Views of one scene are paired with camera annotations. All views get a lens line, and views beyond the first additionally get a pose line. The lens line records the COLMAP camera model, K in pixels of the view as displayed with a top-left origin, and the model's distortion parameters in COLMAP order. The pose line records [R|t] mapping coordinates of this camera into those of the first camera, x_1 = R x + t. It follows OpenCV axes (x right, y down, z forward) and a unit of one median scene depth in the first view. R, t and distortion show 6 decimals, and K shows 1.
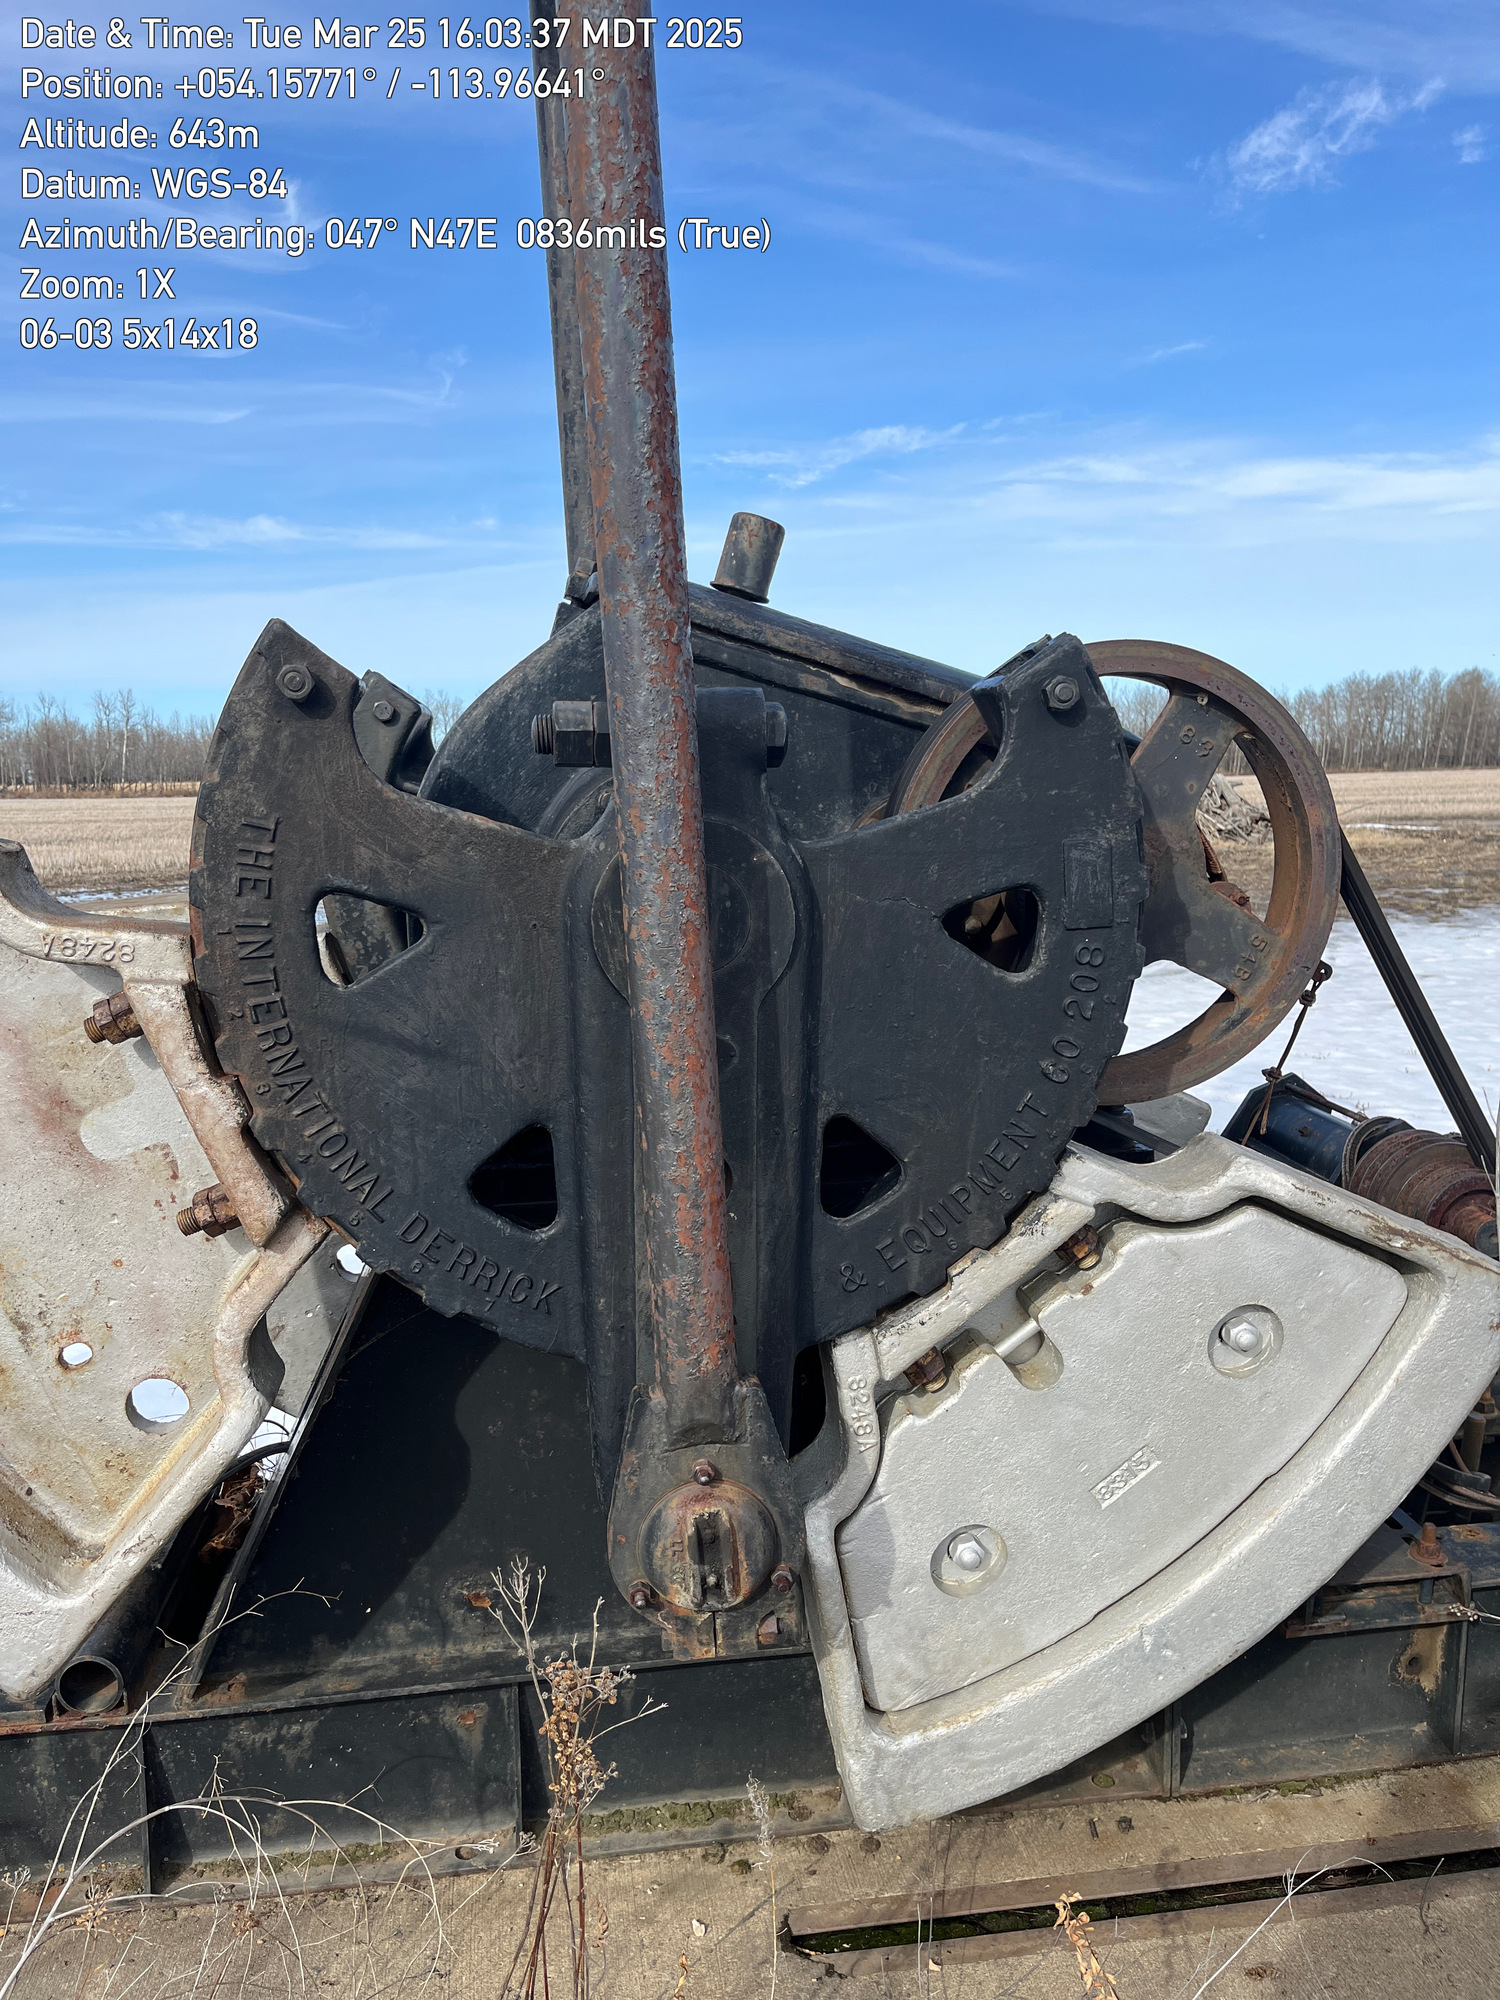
lens RADIAL K [[1539.8, 0, 750.0], [0, 1539.8, 1000.0], [0, 0, 1]] dist [0.054108, -0.091188]
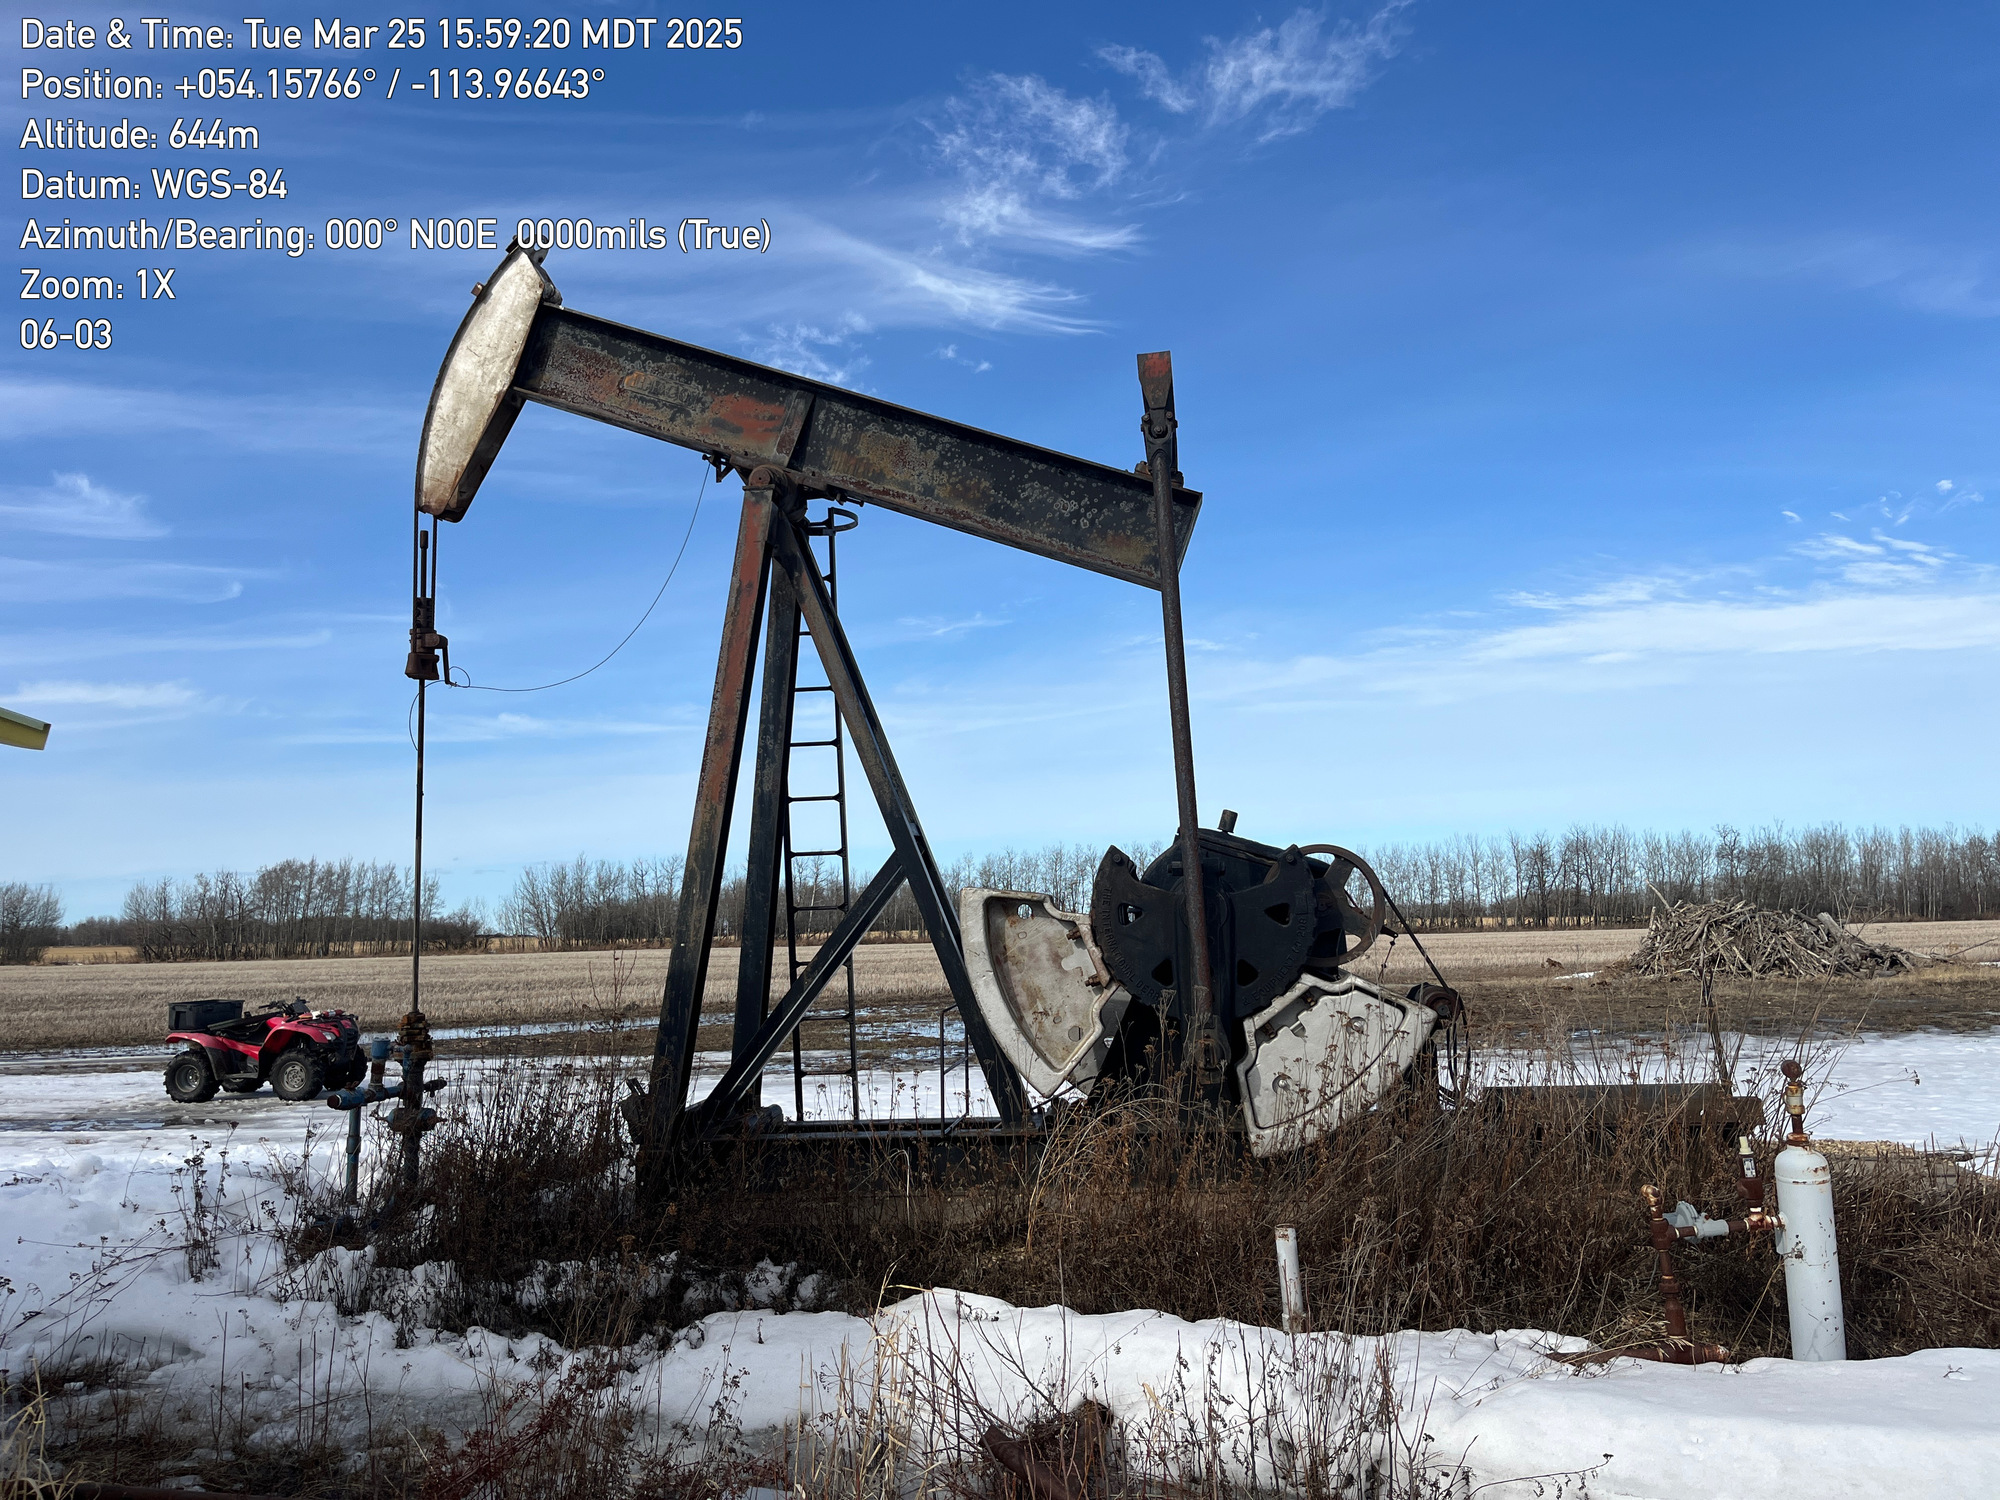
lens RADIAL K [[1539.8, 0, 981.7], [0, 1539.8, 728.0], [0, 0, 1]] dist [0.054108, -0.091188]
pose [[0.965031, -0.036714, -0.259553, 0.467568], [-0.034231, 0.964015, -0.263636, 0.571517], [0.259892, 0.263302, 0.929047, -3.083584]]
